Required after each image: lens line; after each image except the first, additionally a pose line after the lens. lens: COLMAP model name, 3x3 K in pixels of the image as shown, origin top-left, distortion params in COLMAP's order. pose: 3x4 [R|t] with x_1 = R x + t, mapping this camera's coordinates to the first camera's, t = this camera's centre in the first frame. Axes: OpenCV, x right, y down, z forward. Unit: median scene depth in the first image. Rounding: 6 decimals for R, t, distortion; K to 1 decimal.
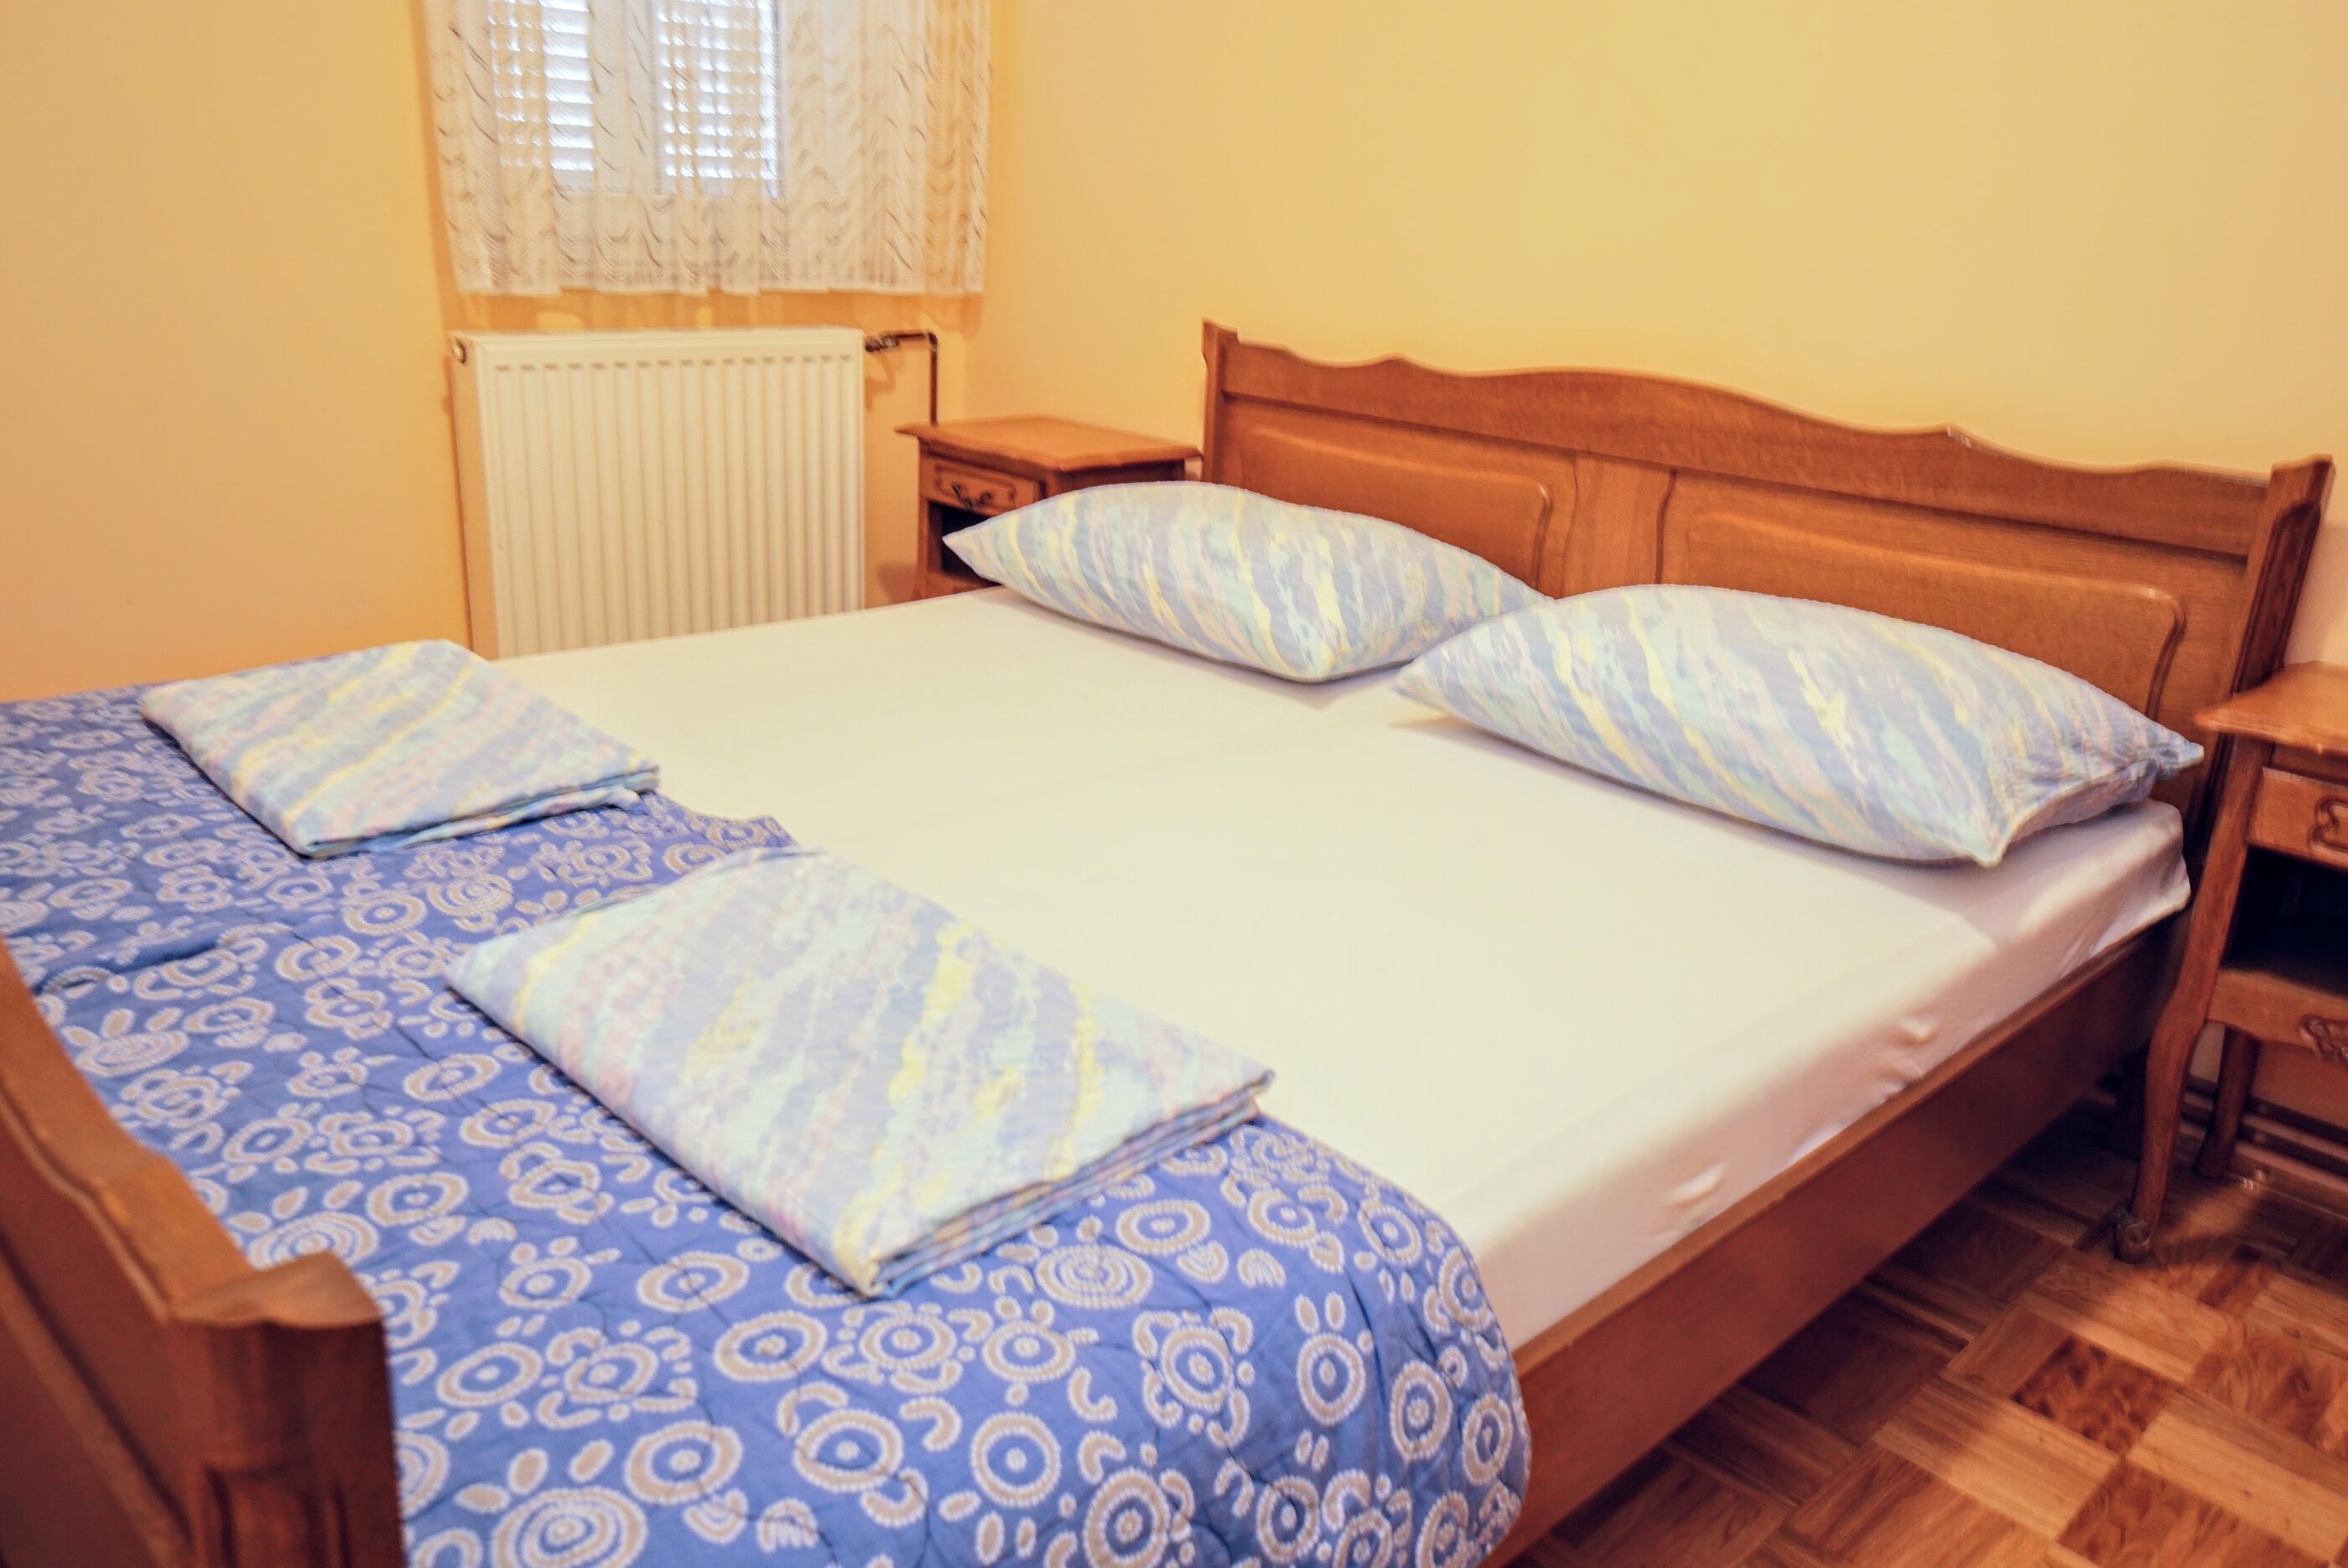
lens RADIAL K [[1765.8, 0, 1175.3], [0, 1765.8, 768.4], [0, 0, 1]] dist [0.035583, 0.014512]
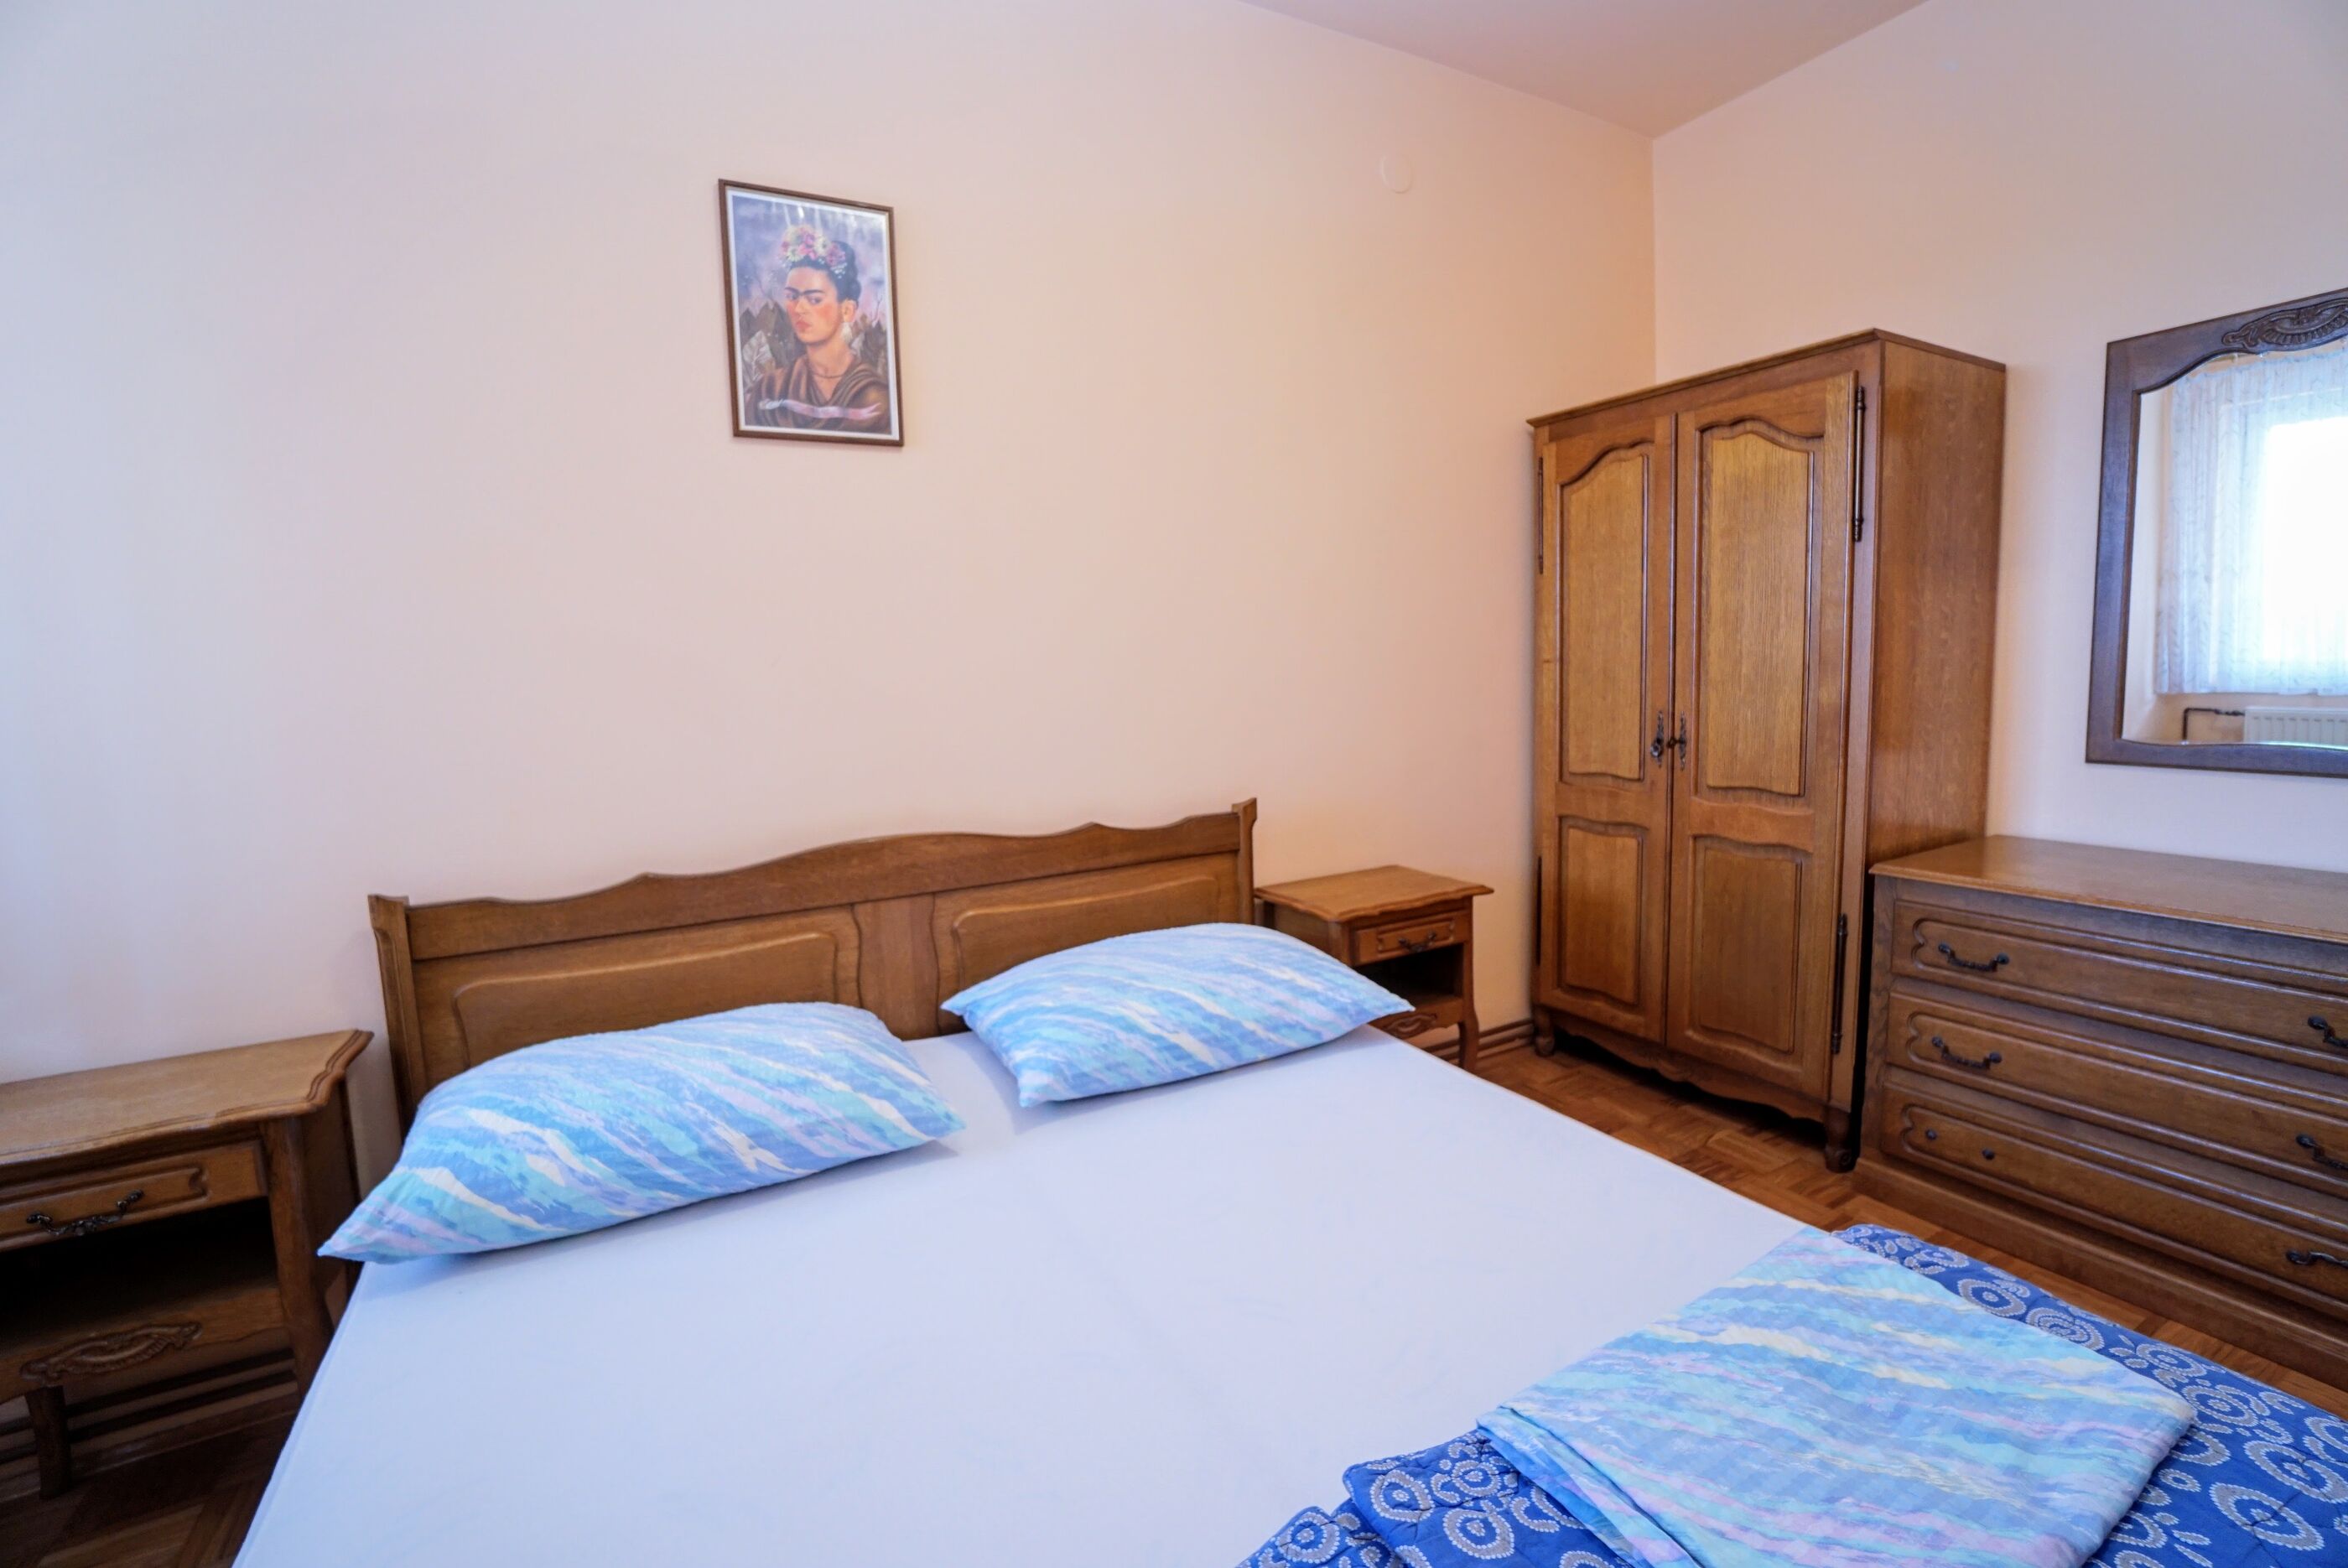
lens RADIAL K [[1042.7, 0, 1178.2], [0, 1042.7, 764.8], [0, 0, 1]] dist [-0.064786, 0.023998]
pose [[0.251089, -0.155038, 0.955467, -0.780298], [0.350380, 0.934710, 0.059593, -0.417972], [-0.902324, 0.319813, 0.289018, 0.921473]]
